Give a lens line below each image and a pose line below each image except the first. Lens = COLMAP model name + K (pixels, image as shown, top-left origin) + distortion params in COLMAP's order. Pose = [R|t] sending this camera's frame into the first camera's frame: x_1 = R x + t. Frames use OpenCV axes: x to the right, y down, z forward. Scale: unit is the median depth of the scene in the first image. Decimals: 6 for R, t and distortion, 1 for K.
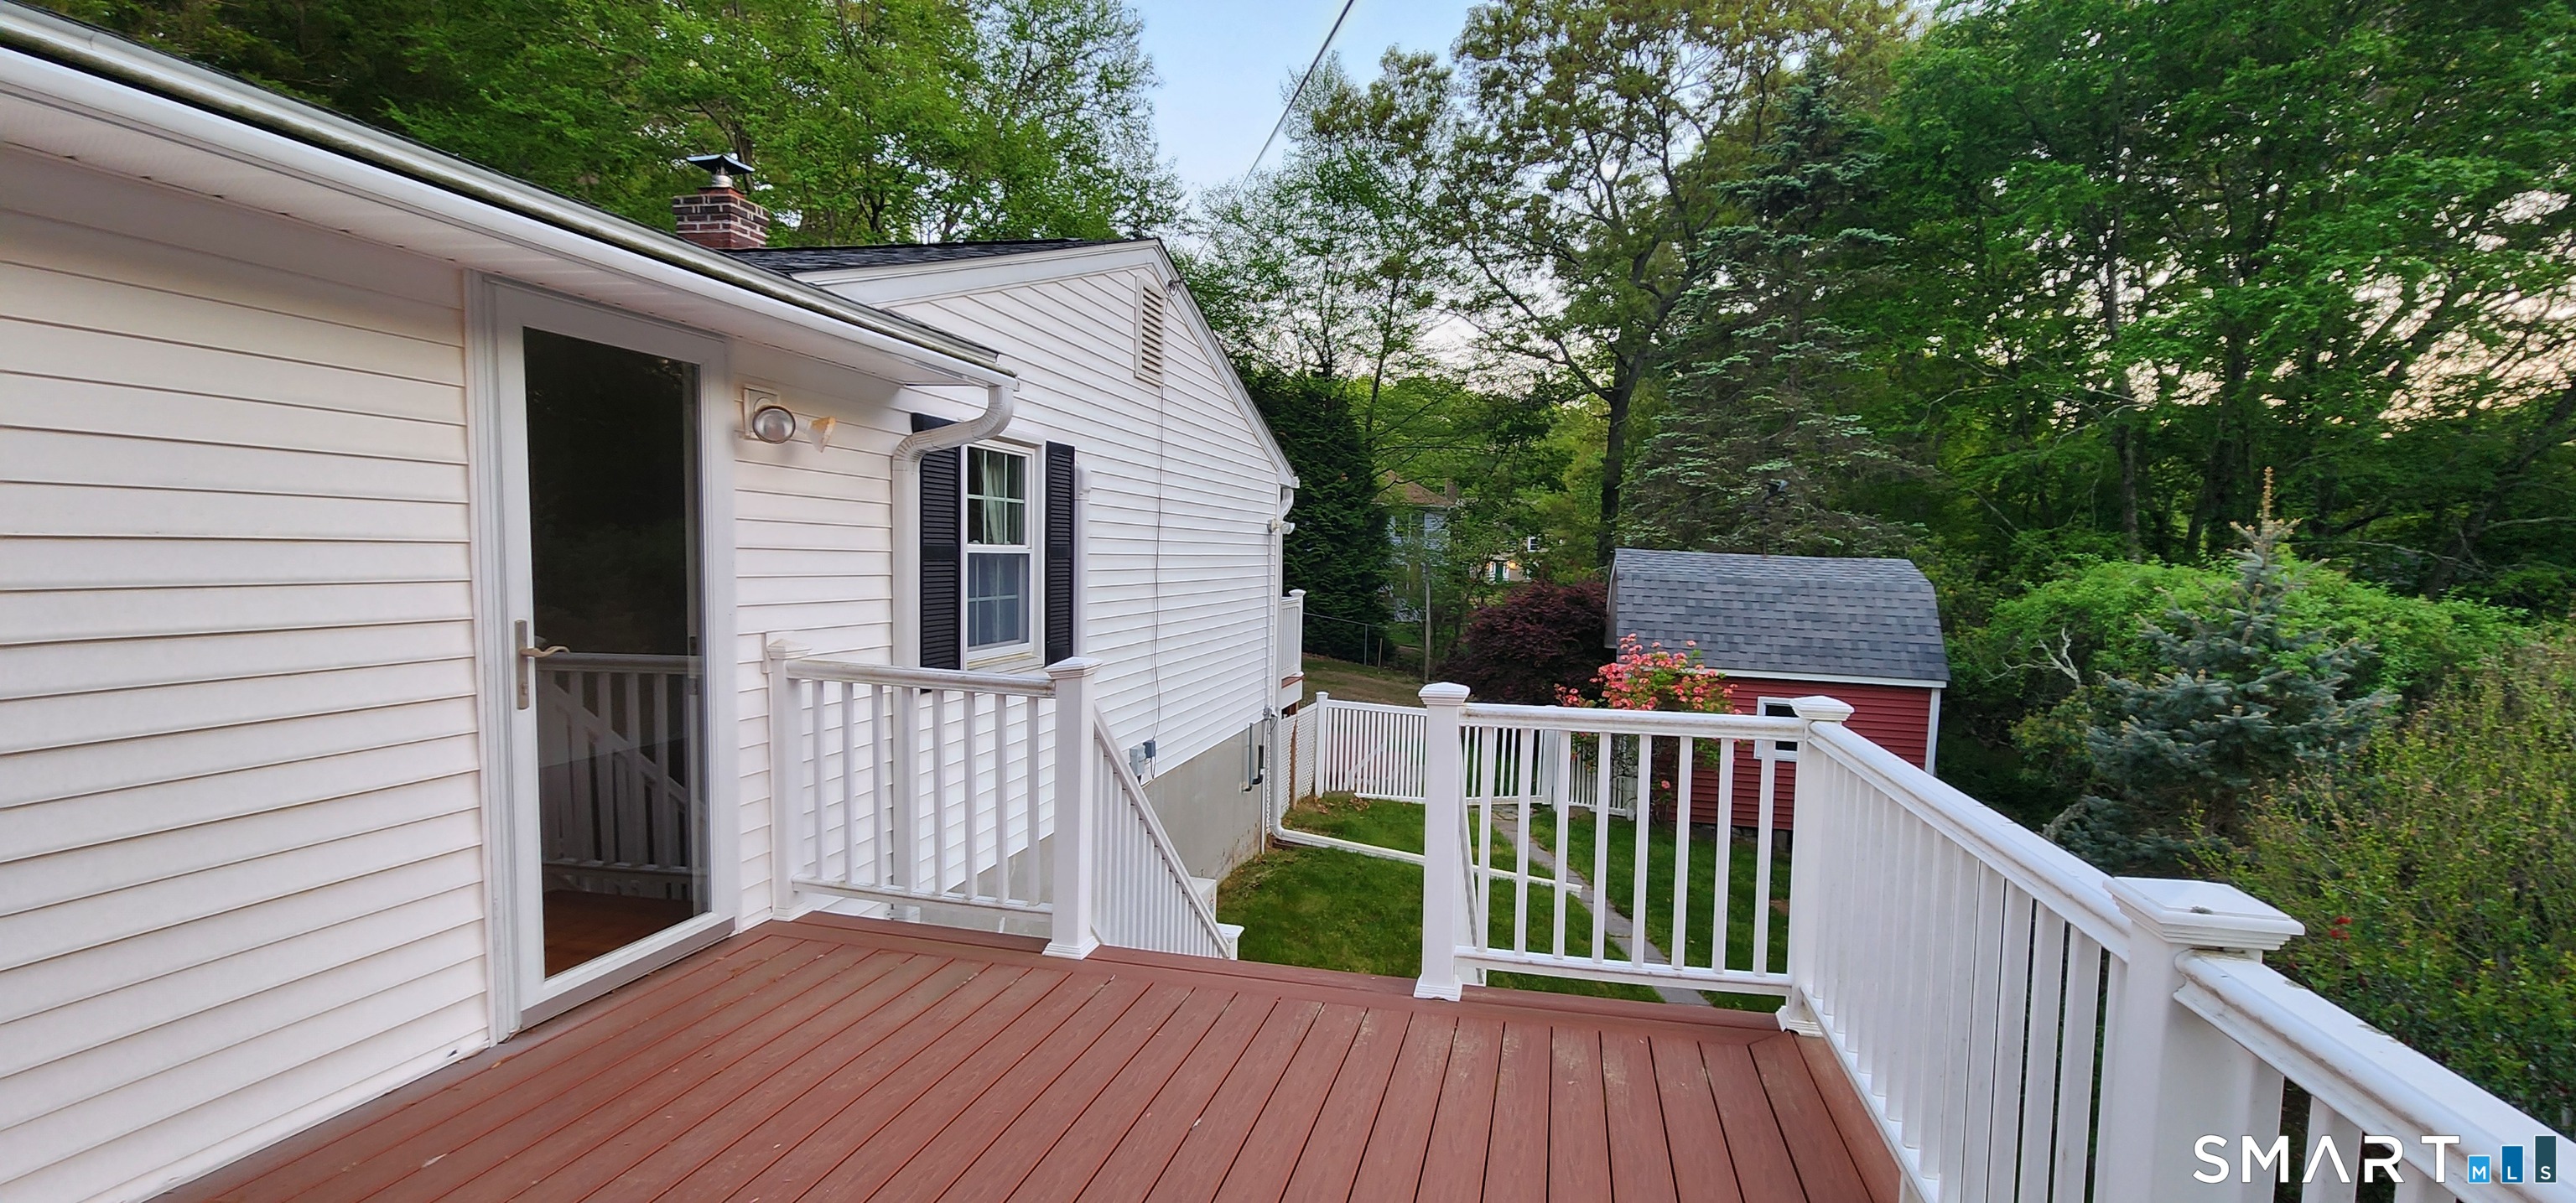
lens RADIAL K [[1153.6, 0, 1289.5], [0, 1153.6, 624.2], [0, 0, 1]] dist [0.000762, 0.000138]
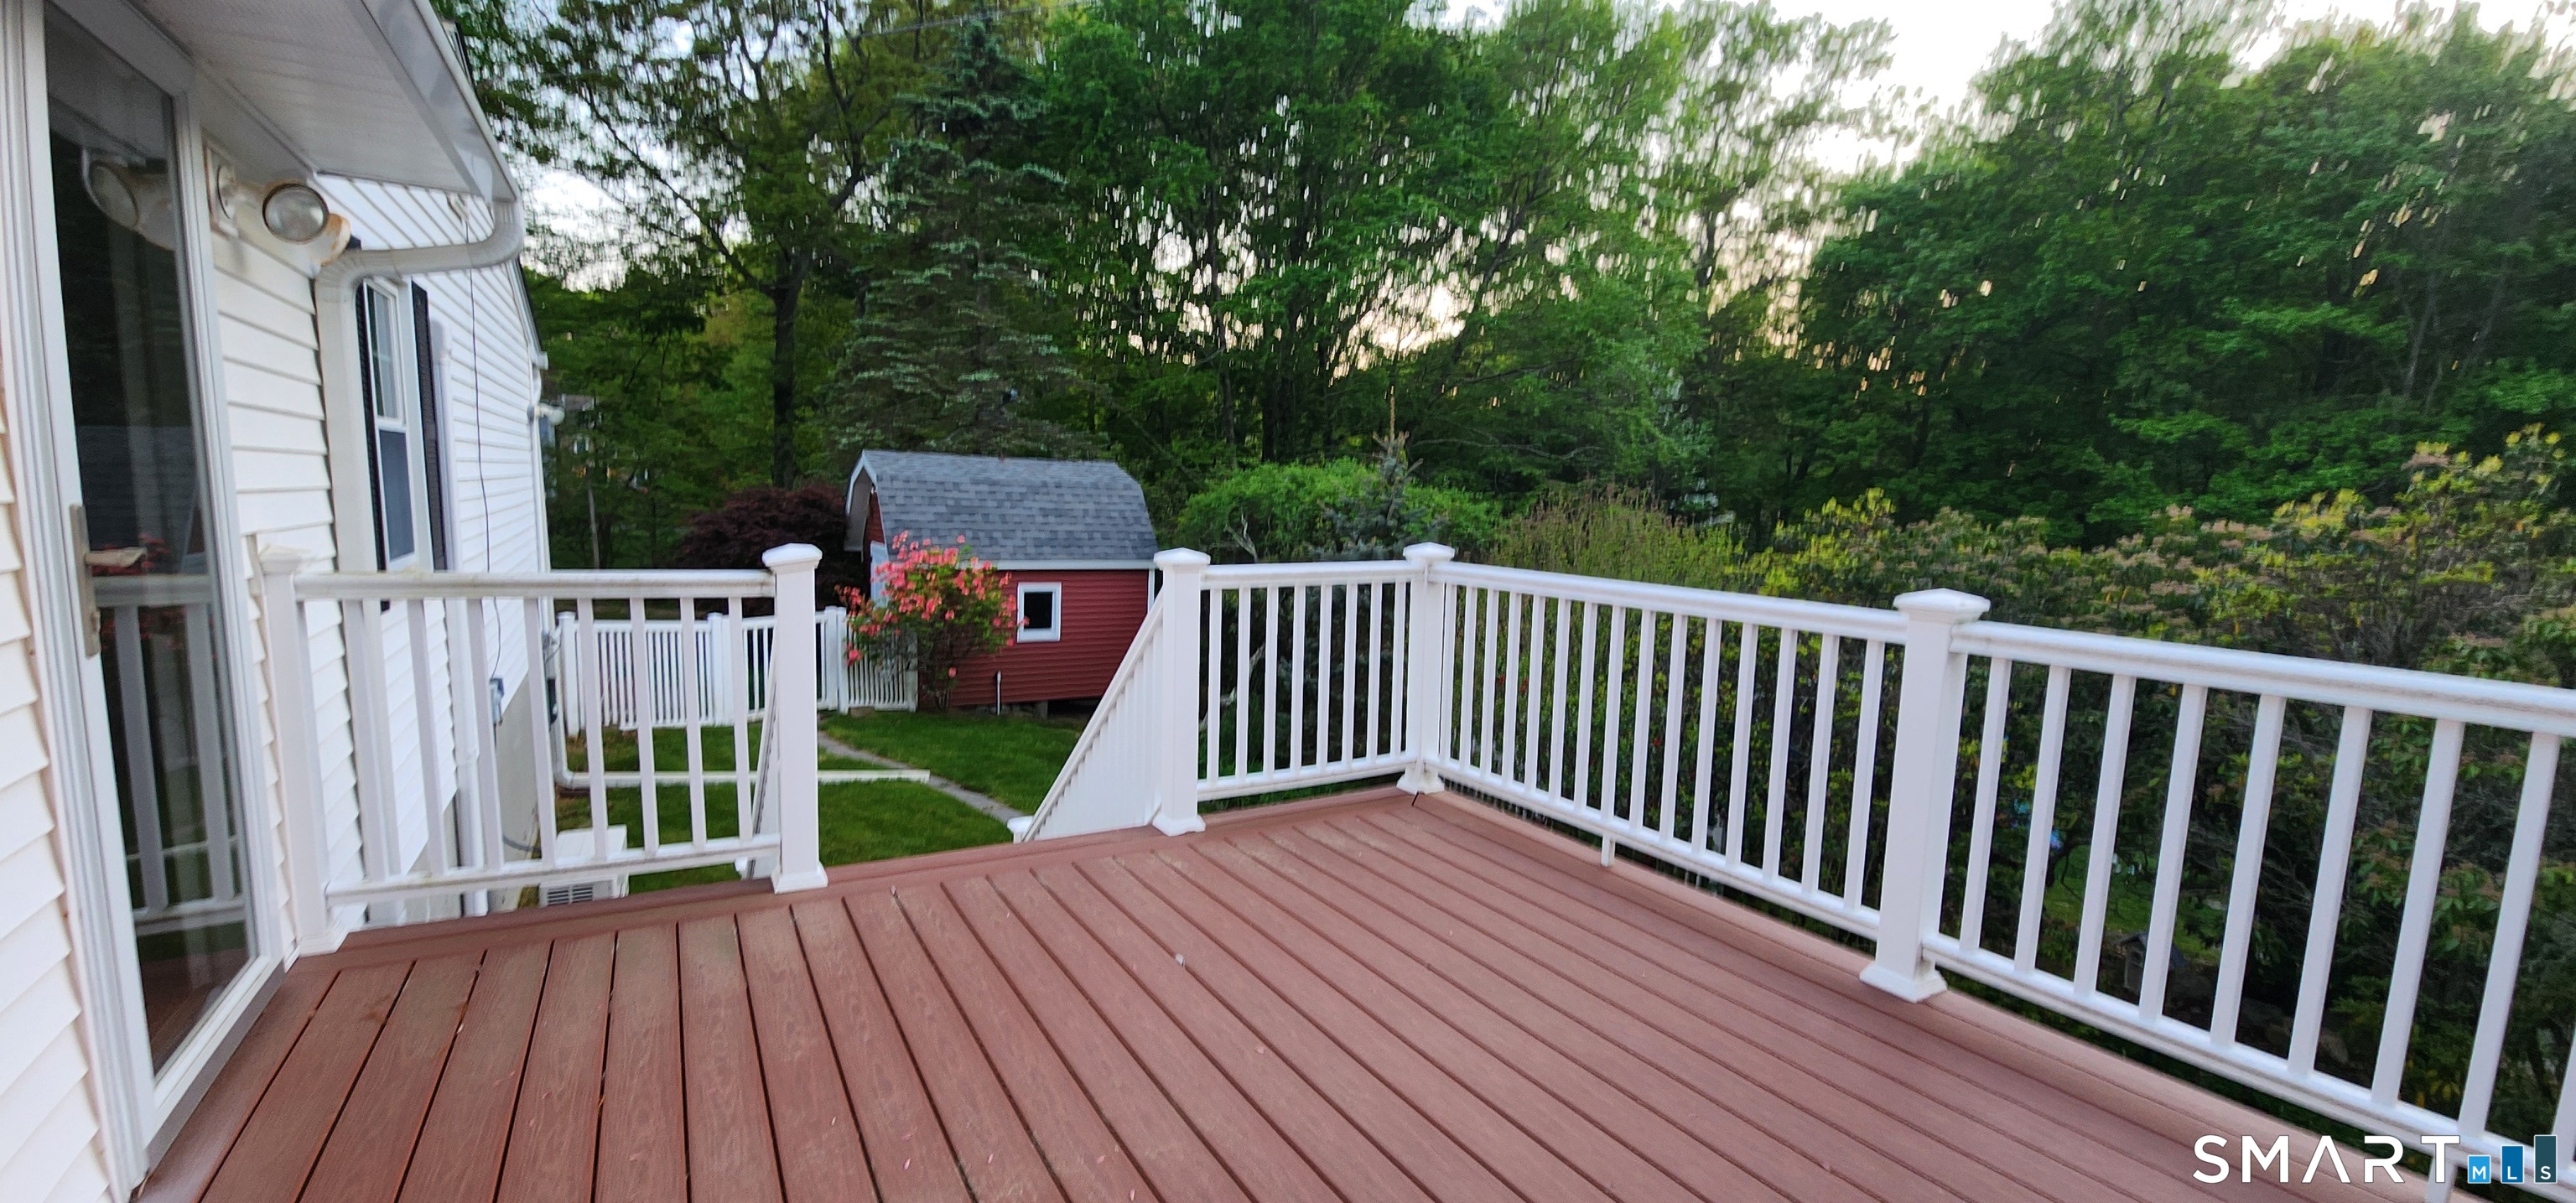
lens RADIAL K [[1111.9, 0, 1288.0], [0, 1111.9, 601.5], [0, 0, 1]] dist [0.016666, 0.000038]
pose [[0.732082, -0.078965, 0.676624, -0.124582], [0.036217, 0.996366, 0.077095, 0.004809], [-0.680253, -0.031935, 0.732281, 0.033694]]
